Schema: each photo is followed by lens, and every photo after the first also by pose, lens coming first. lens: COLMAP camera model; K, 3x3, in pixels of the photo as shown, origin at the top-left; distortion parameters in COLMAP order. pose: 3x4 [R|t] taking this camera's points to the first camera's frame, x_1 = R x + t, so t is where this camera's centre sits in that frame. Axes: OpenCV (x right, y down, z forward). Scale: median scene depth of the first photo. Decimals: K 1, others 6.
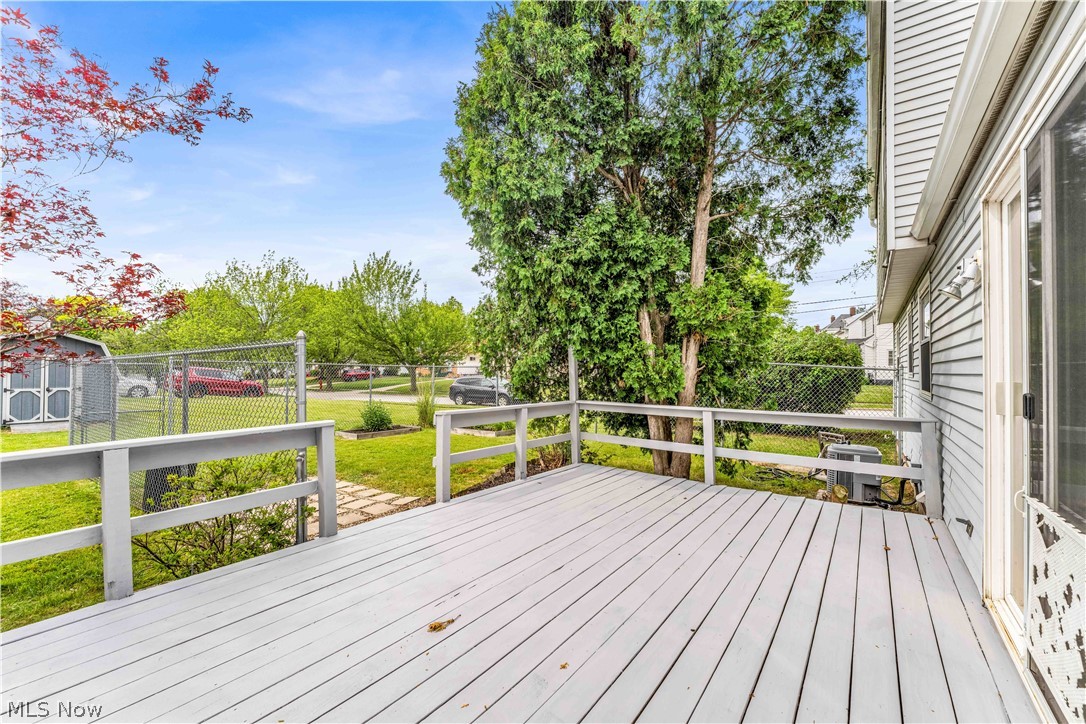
lens RADIAL K [[449.9, 0, 544.9], [0, 449.9, 361.4], [0, 0, 1]] dist [0.001130, 0.000309]
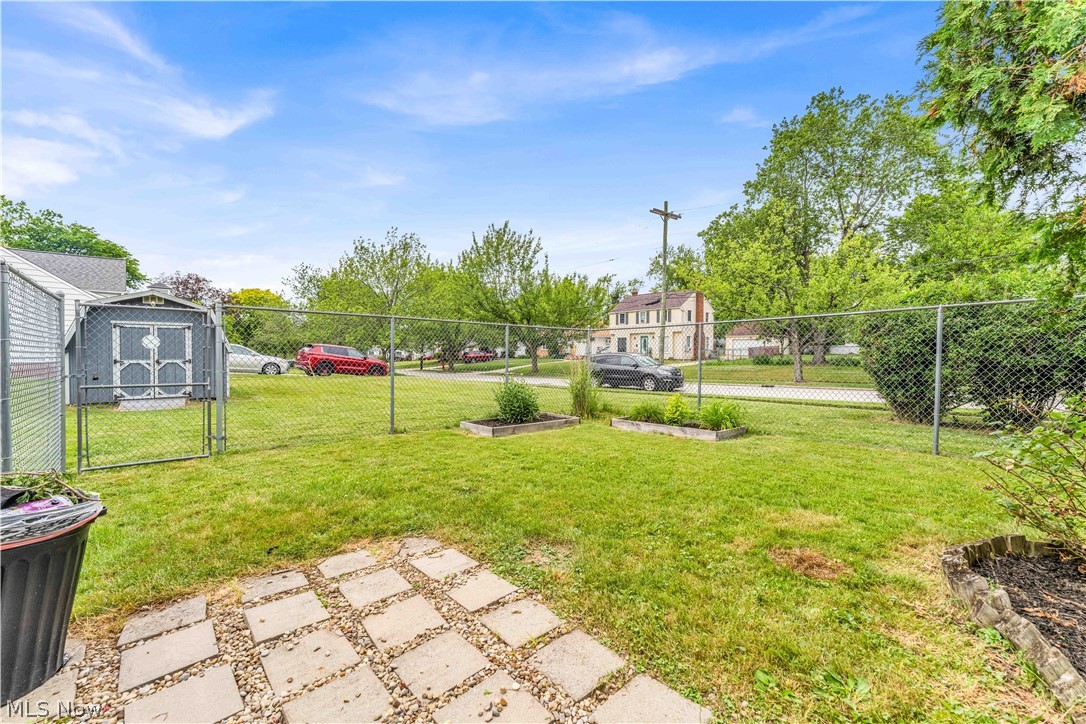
lens RADIAL K [[449.9, 0, 543.8], [0, 449.9, 364.5], [0, 0, 1]] dist [0.001130, 0.000309]
pose [[0.970591, 0.002412, -0.240721, -0.055078], [0.007633, 0.999139, 0.040790, 0.013205], [0.240612, -0.041428, 0.969737, 0.114887]]
